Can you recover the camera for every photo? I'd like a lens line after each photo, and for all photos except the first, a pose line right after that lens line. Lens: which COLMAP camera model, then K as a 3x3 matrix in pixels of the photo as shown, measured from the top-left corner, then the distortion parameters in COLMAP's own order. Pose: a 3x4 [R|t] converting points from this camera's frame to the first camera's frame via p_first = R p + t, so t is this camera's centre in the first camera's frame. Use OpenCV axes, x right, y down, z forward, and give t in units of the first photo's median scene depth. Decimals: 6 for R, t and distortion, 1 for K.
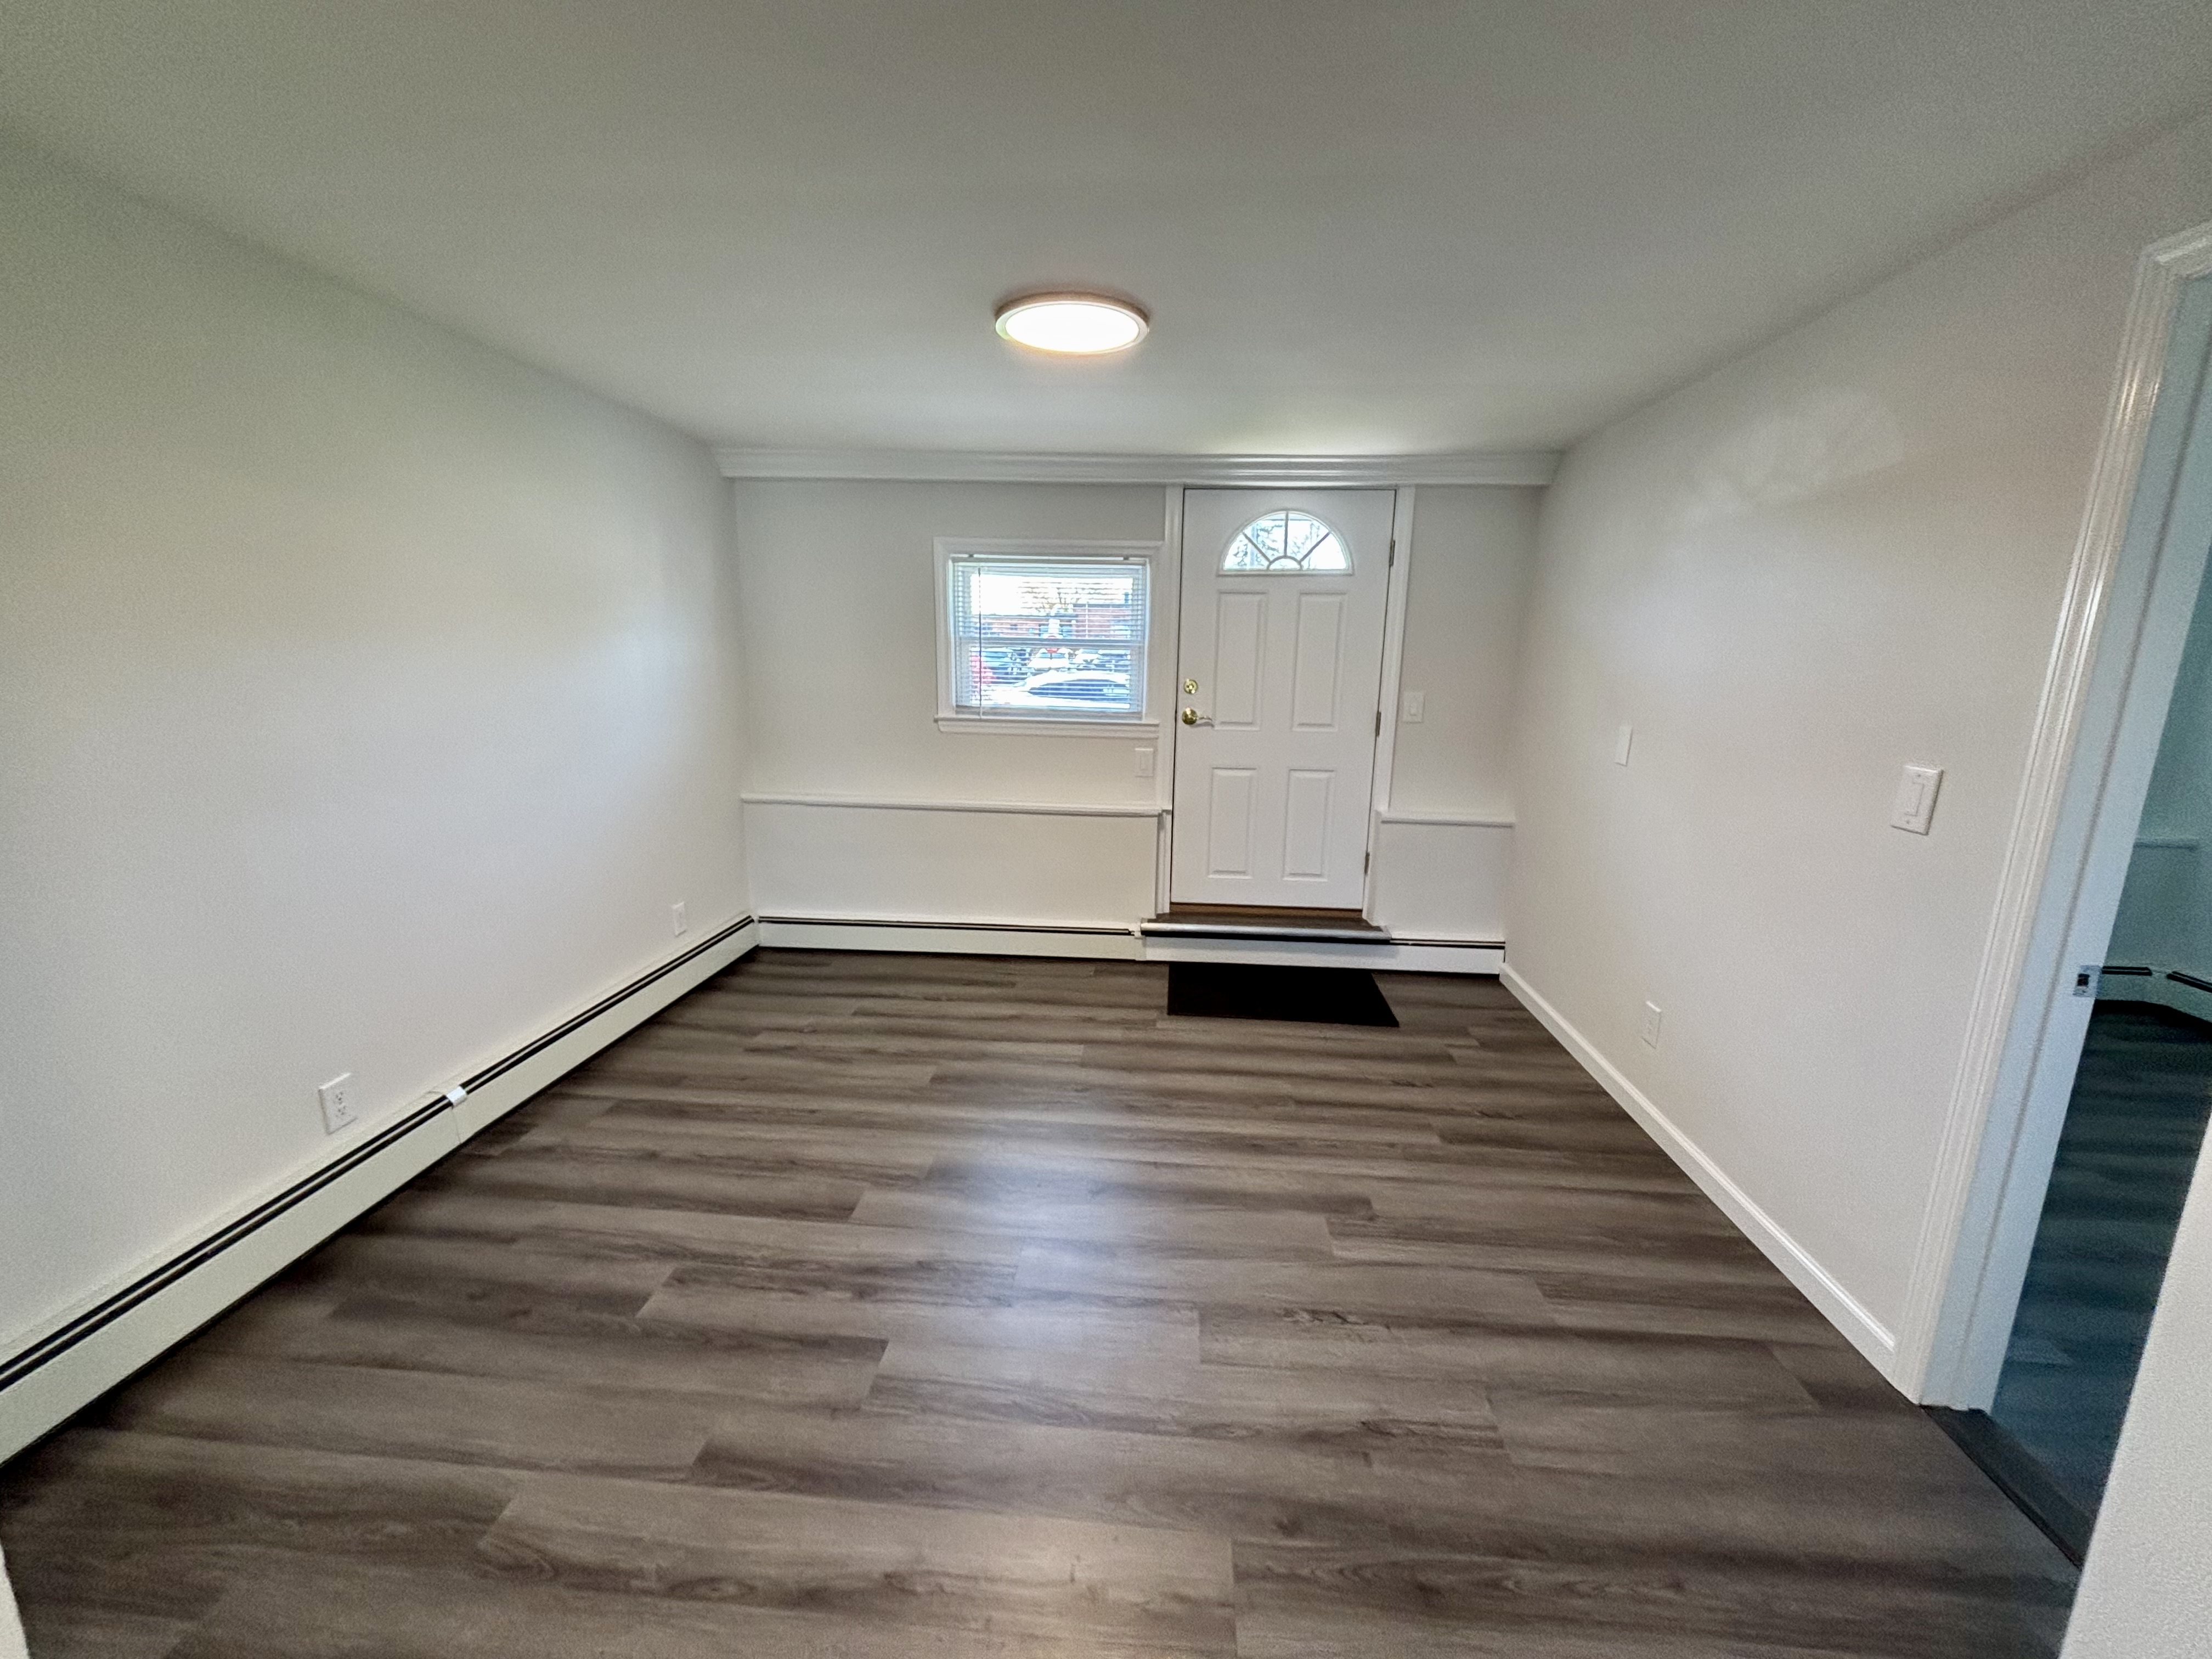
lens RADIAL K [[905.0, 0, 1115.9], [0, 905.0, 818.6], [0, 0, 1]] dist [-0.001074, -0.000141]
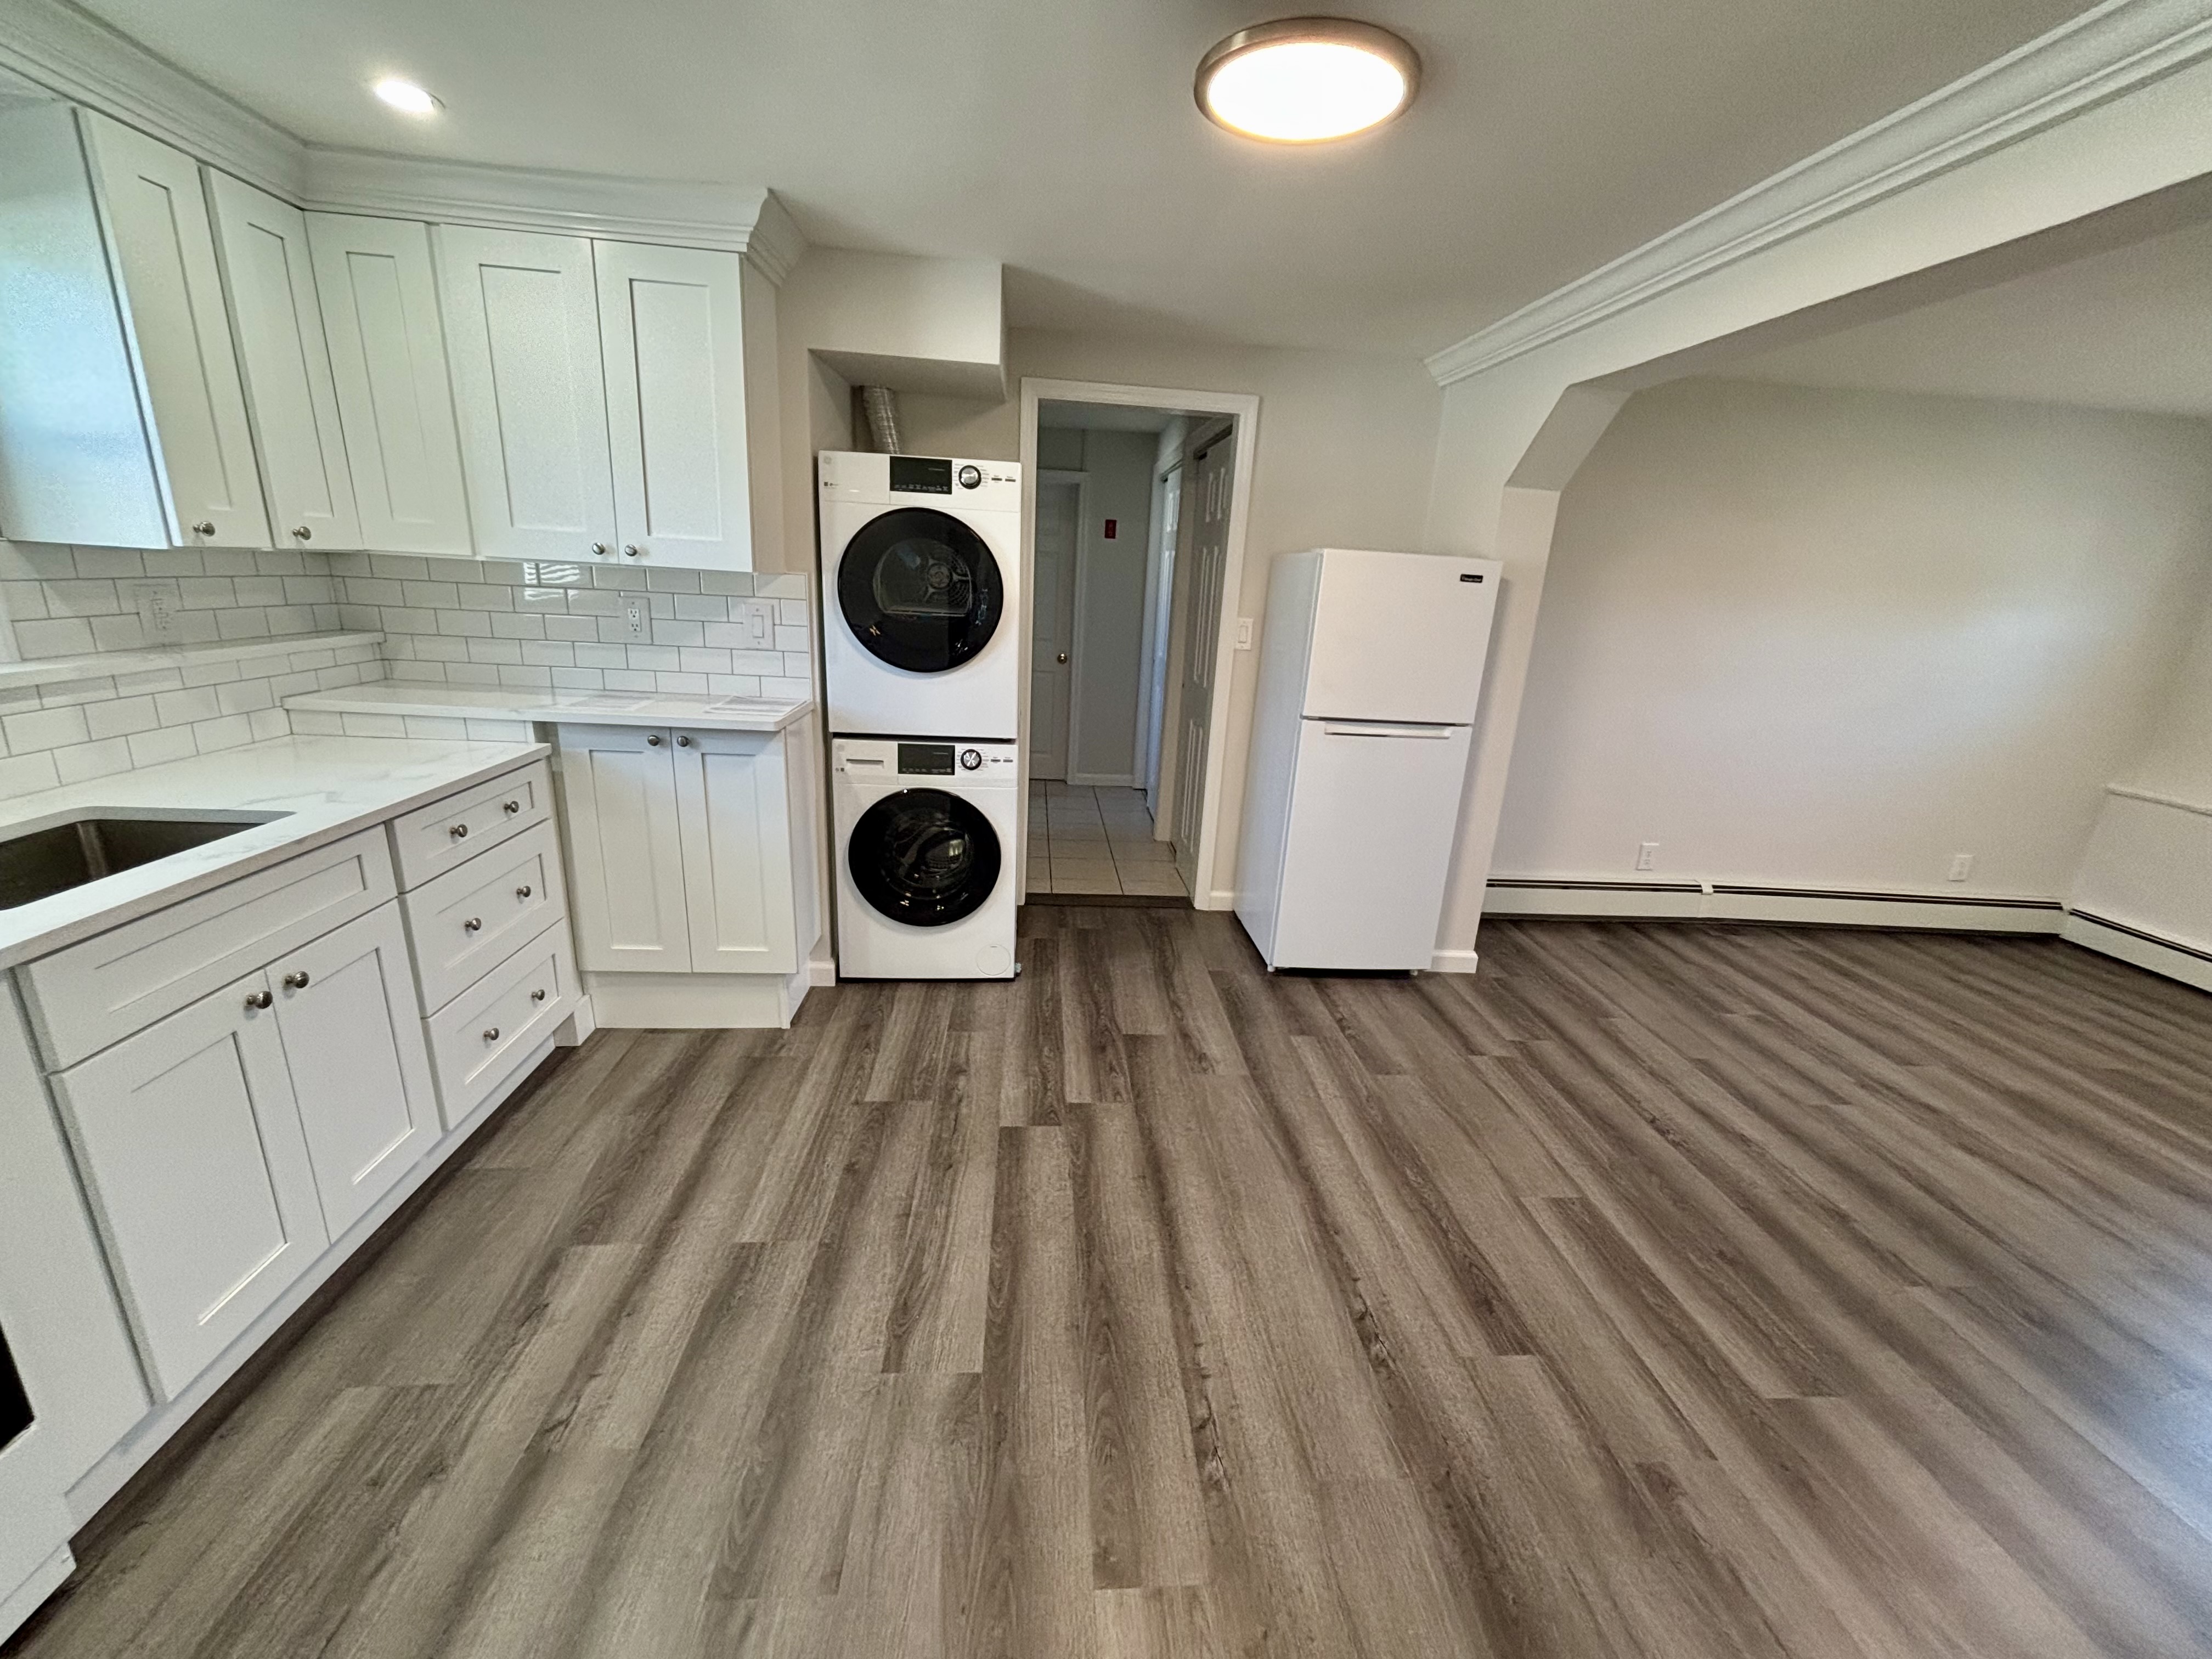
lens RADIAL K [[905.0, 0, 1106.1], [0, 905.0, 825.9], [0, 0, 1]] dist [-0.001074, -0.000141]
pose [[0.154668, 0.262076, -0.952572, 0.767923], [-0.234903, 0.946280, 0.222204, 0.115007], [0.959635, 0.189394, 0.207922, -0.484435]]
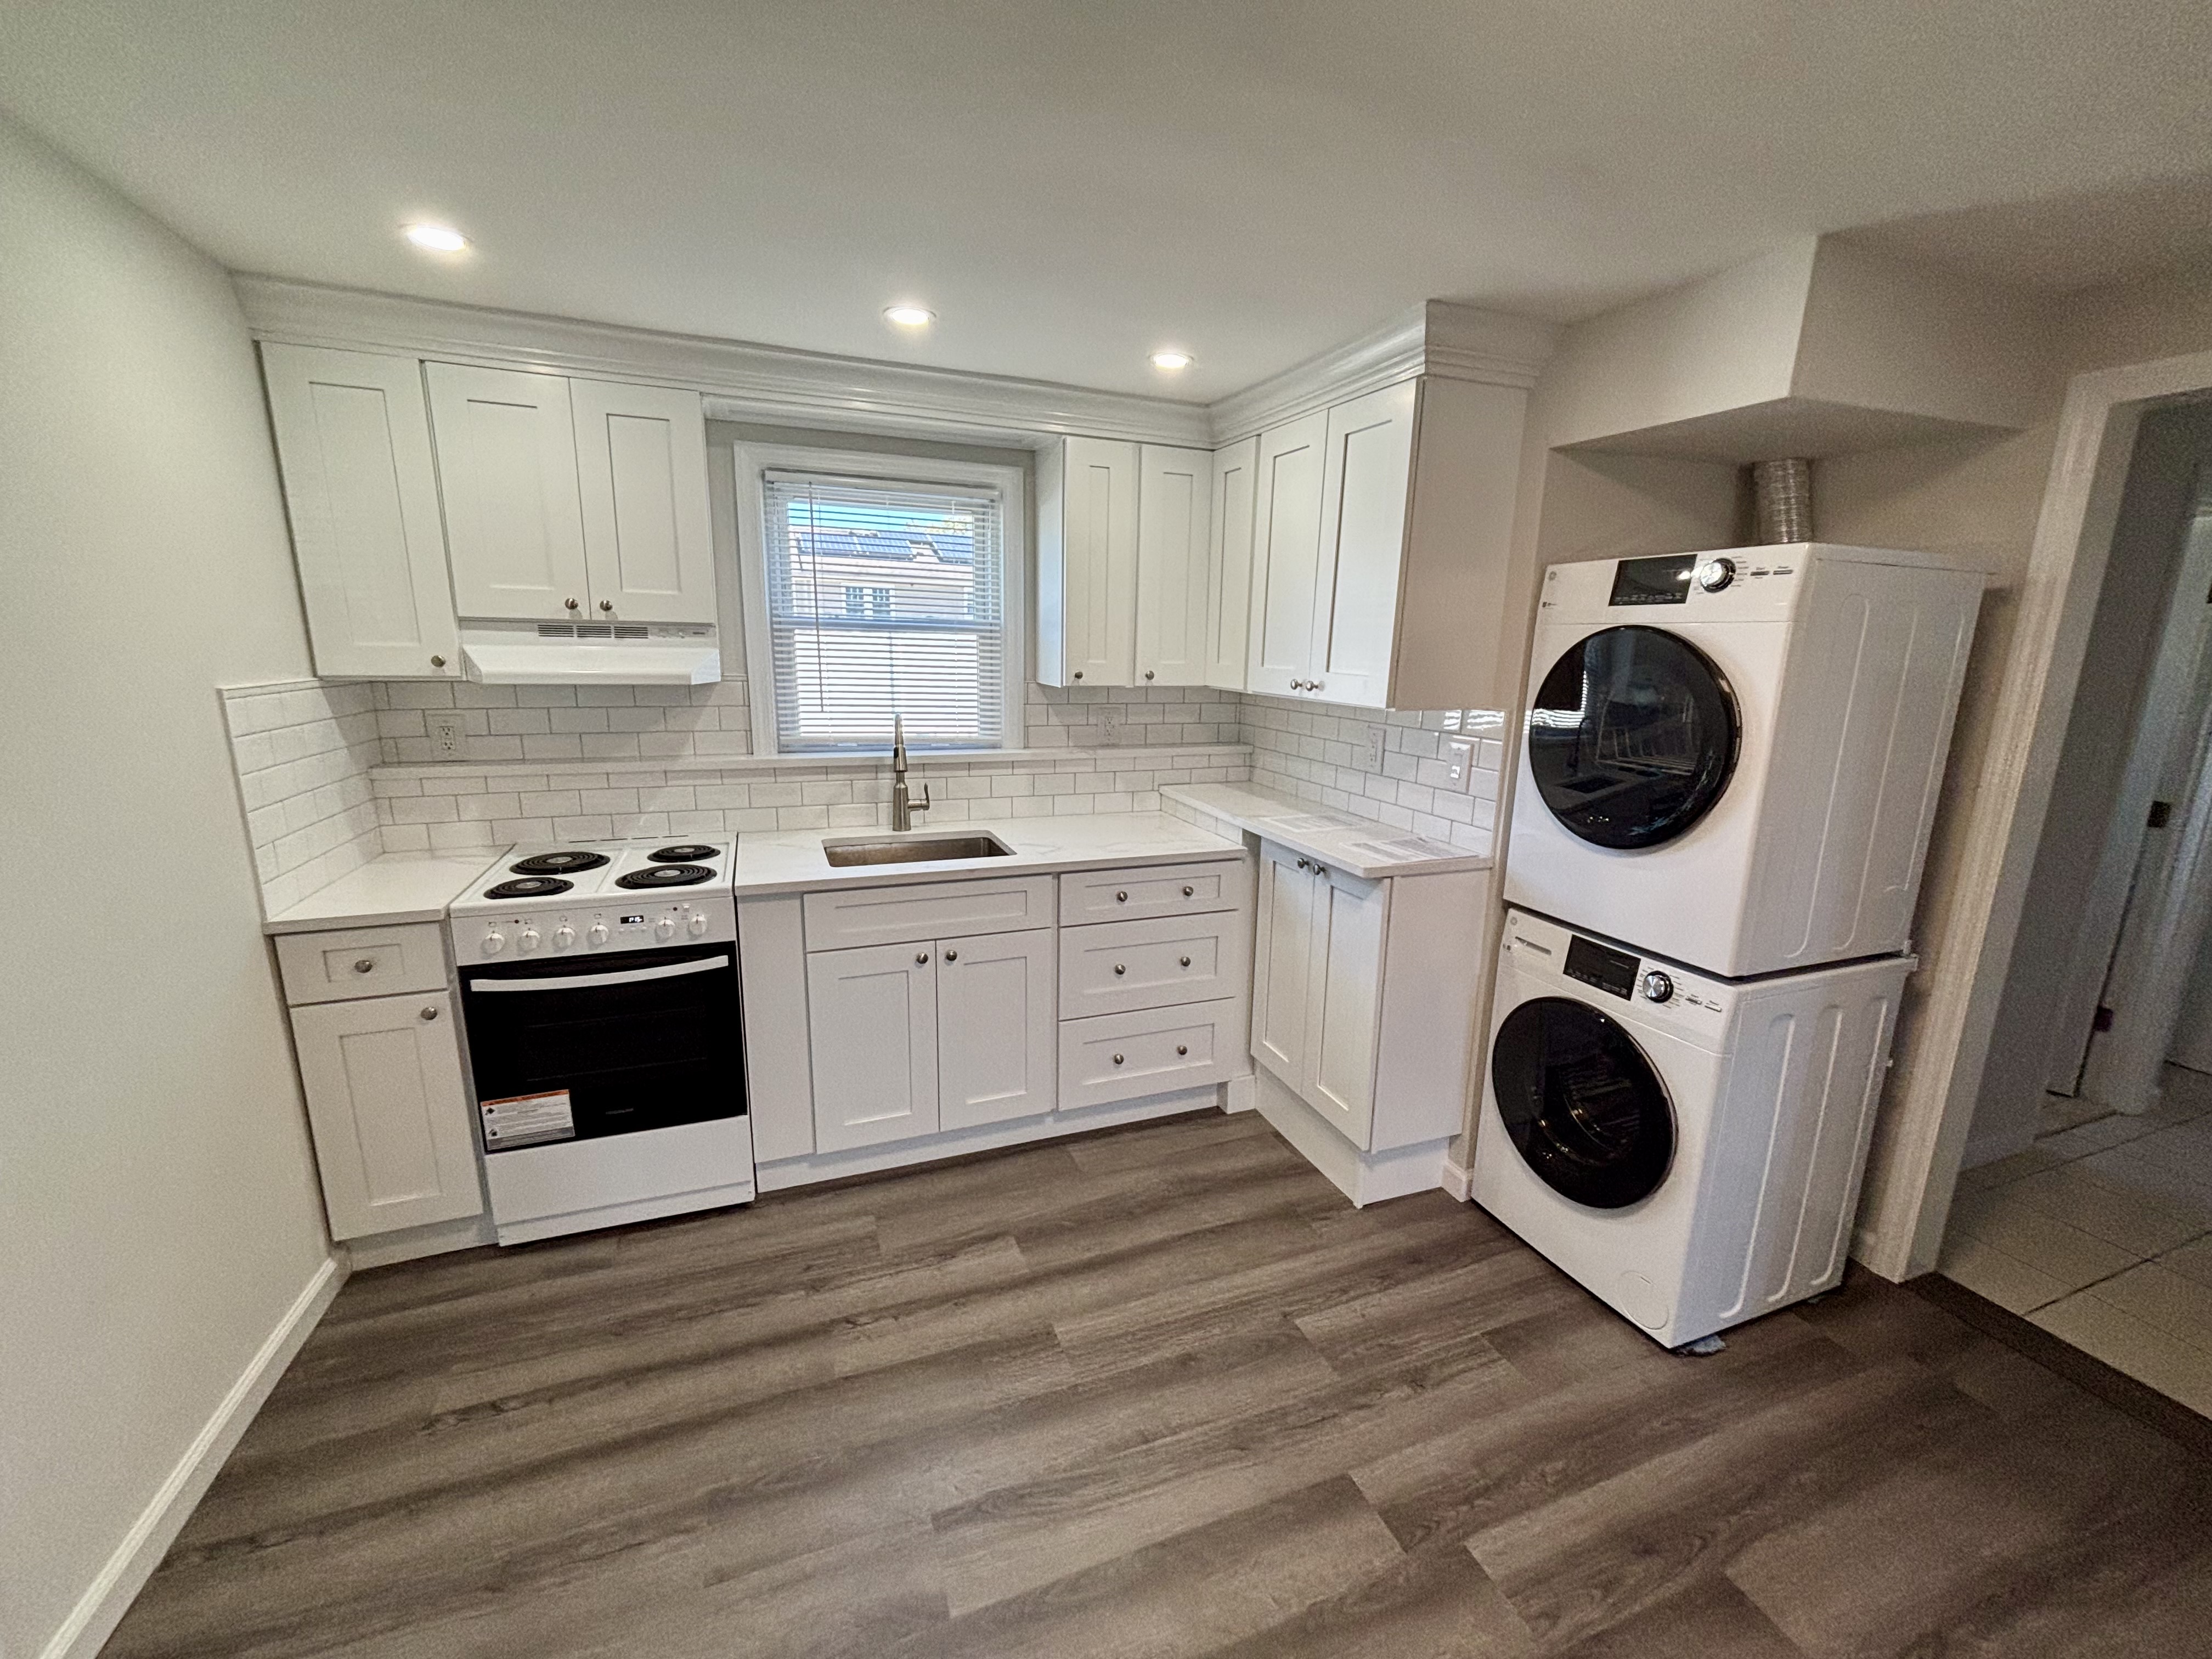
lens RADIAL K [[905.0, 0, 1115.0], [0, 905.0, 825.2], [0, 0, 1]] dist [-0.001074, -0.000141]
pose [[-0.903736, 0.051540, -0.424977, 0.253960], [-0.114500, 0.927457, 0.355968, -0.046307], [0.412494, 0.370361, -0.832275, 0.078725]]
